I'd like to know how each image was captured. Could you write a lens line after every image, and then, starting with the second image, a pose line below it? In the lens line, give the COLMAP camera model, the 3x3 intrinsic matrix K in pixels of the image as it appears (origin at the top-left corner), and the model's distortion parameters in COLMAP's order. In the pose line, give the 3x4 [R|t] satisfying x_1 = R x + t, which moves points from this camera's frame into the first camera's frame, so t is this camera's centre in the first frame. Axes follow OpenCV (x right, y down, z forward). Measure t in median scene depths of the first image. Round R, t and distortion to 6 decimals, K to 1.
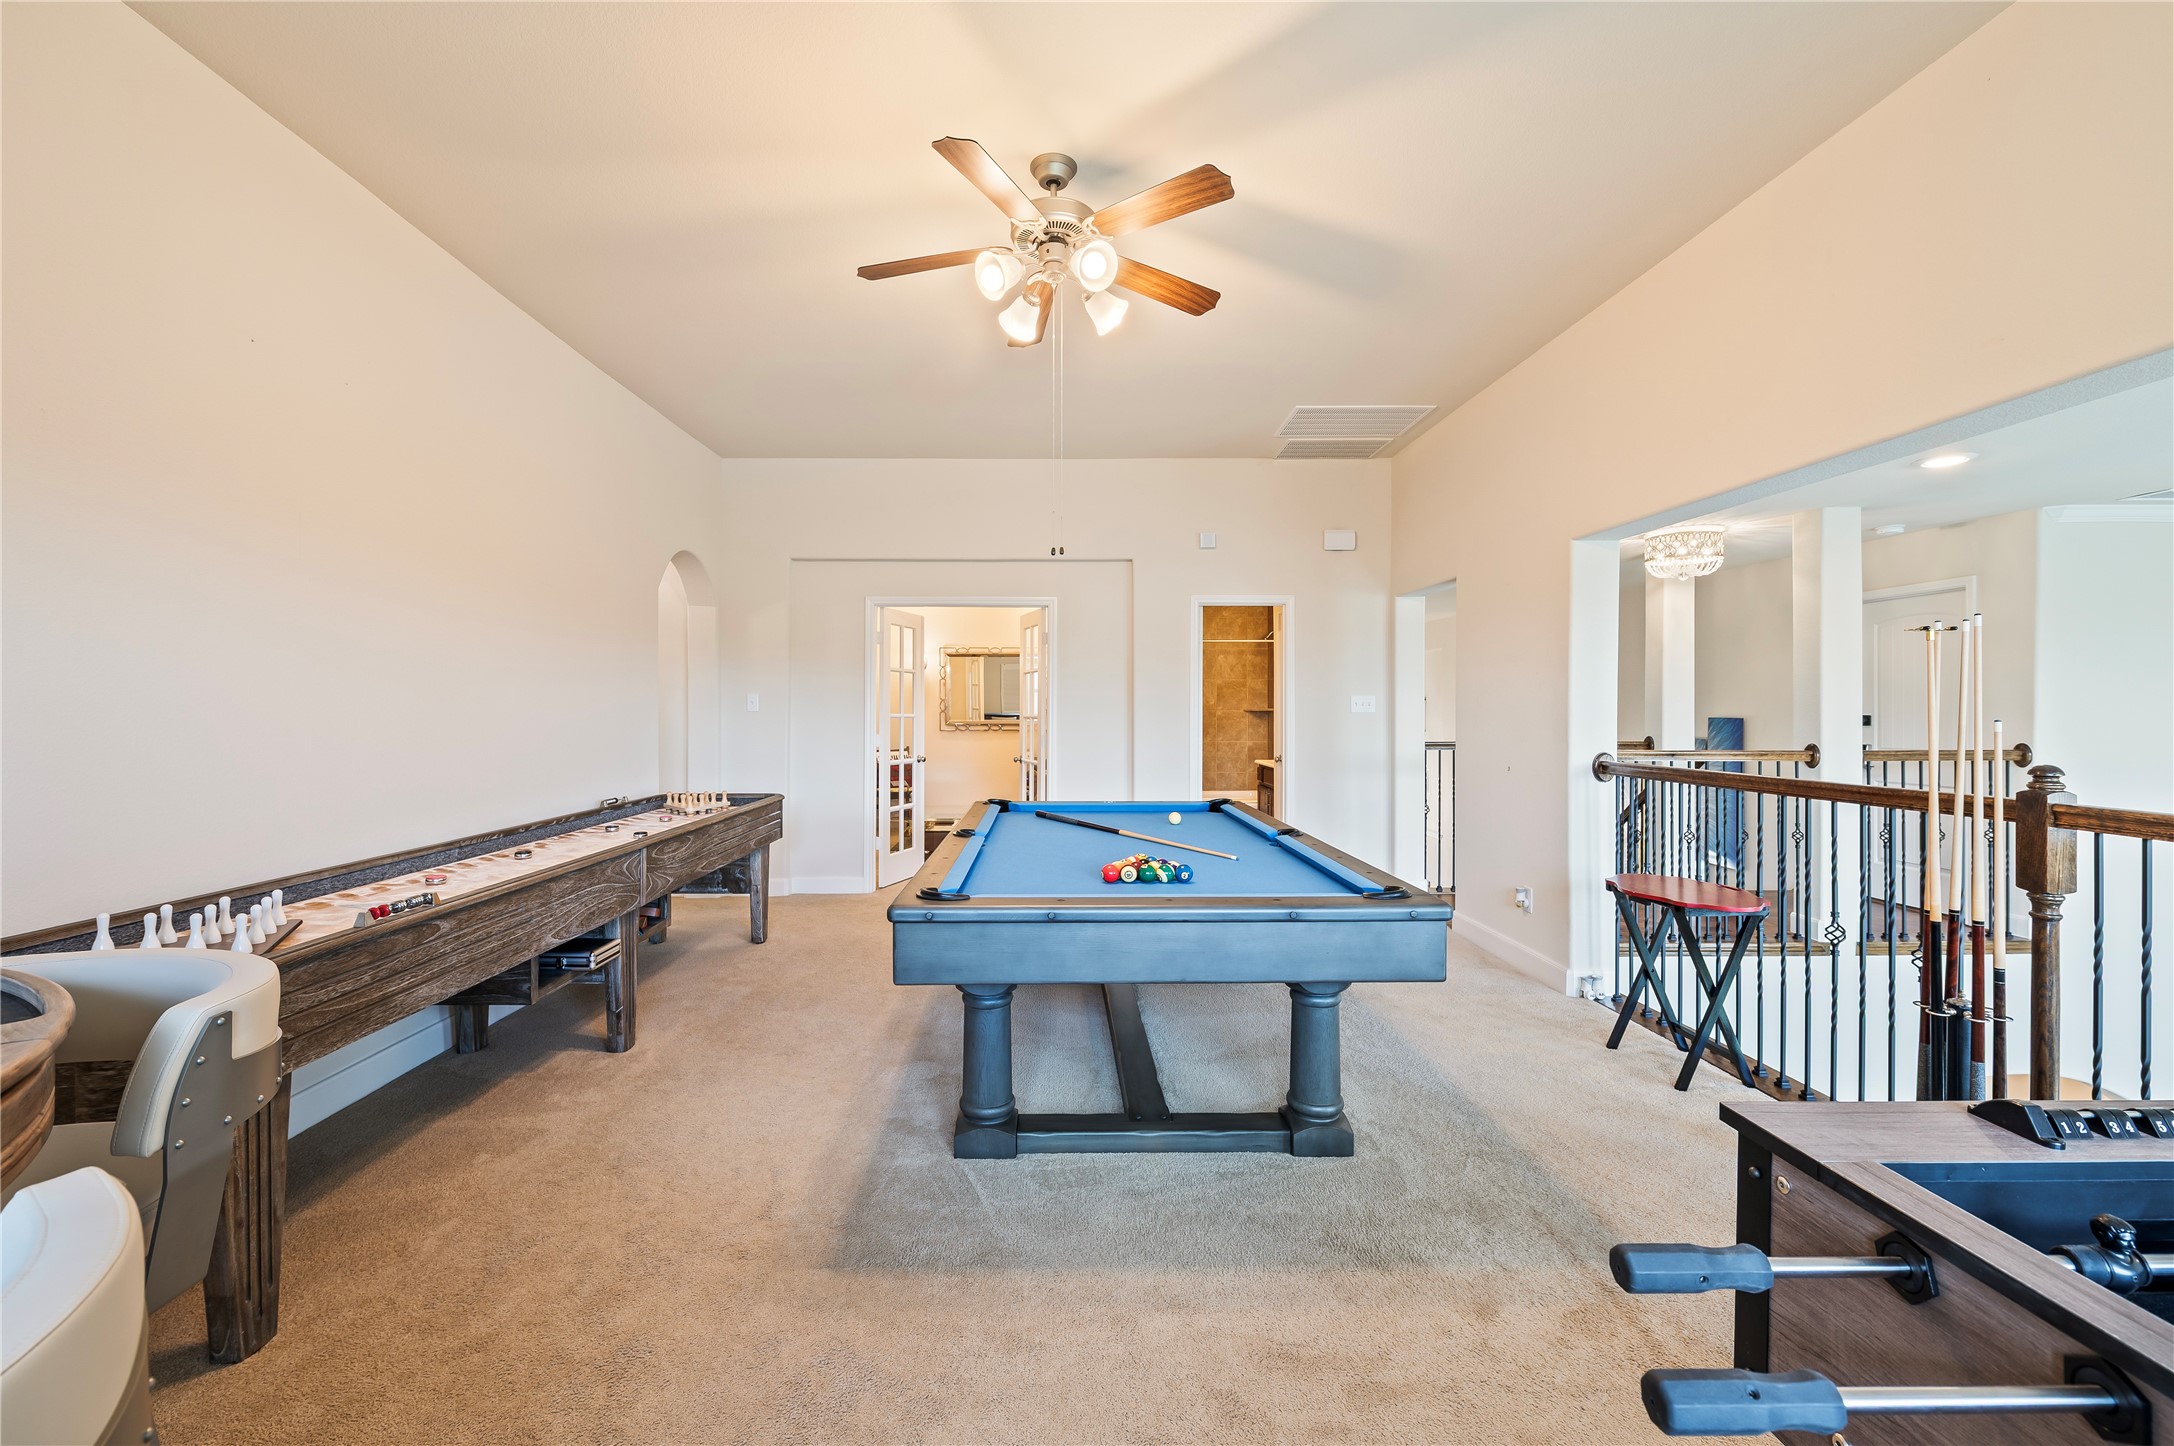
lens RADIAL K [[928.2, 0, 1083.6], [0, 928.2, 718.7], [0, 0, 1]] dist [0.005189, -0.001390]
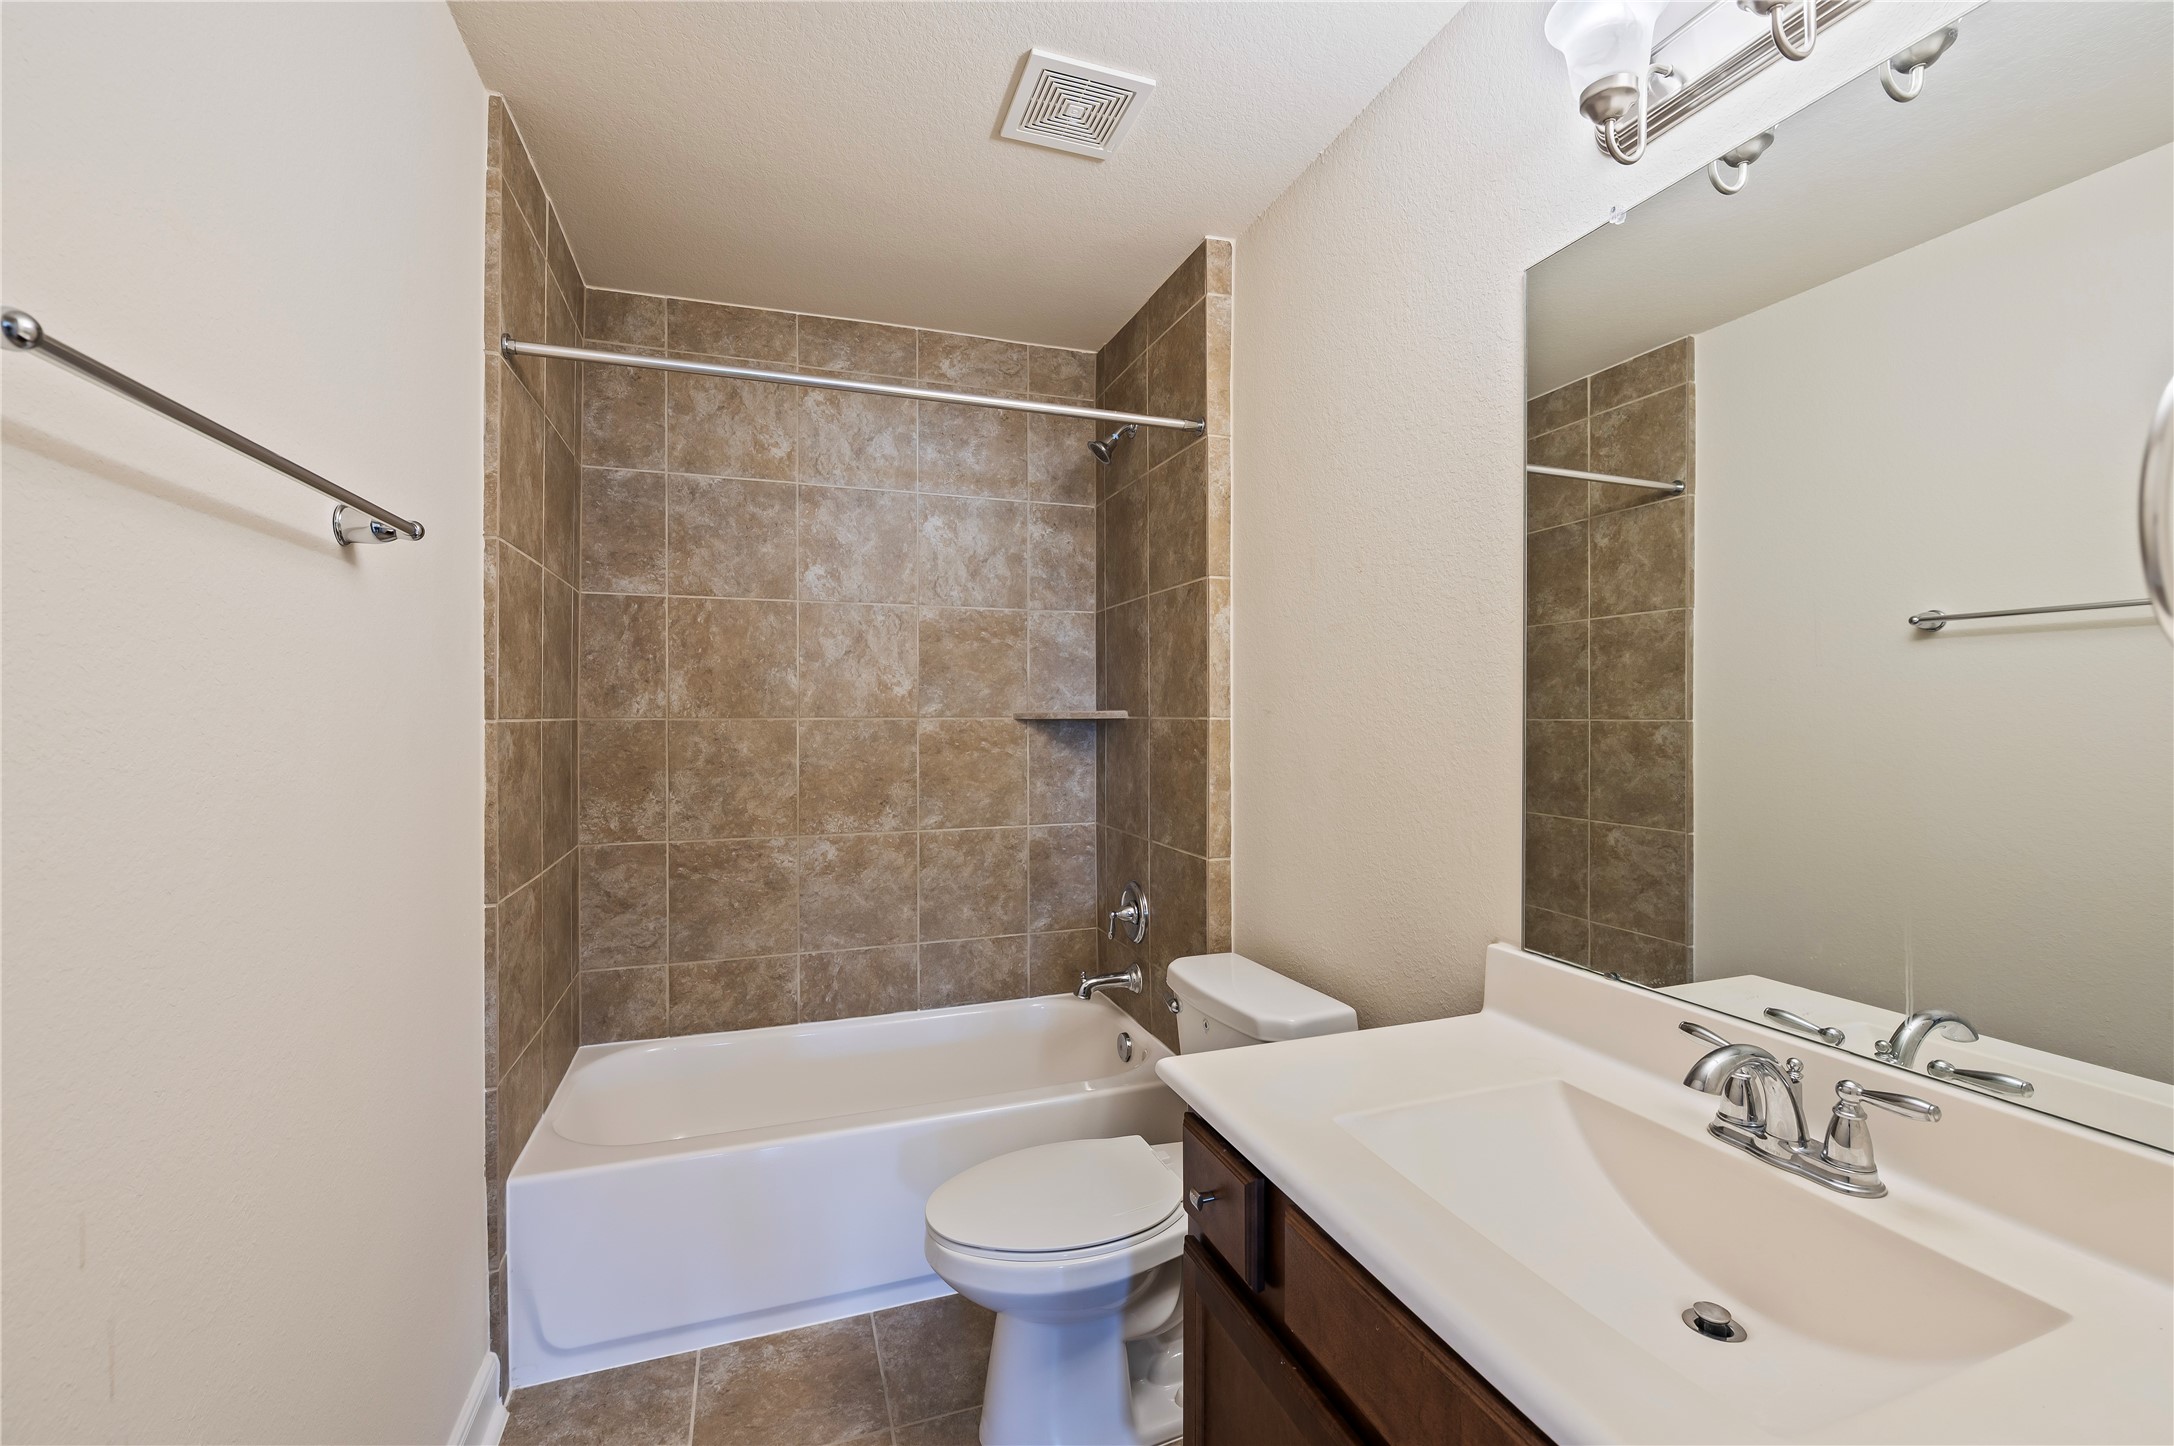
lens RADIAL K [[928.2, 0, 1093.9], [0, 928.2, 720.1], [0, 0, 1]] dist [0.005189, -0.001390]
pose [[0.949130, -0.001240, 0.314882, 0.105372], [0.002101, 0.999995, -0.002397, -0.007022], [-0.314878, 0.002936, 0.949128, 0.721521]]
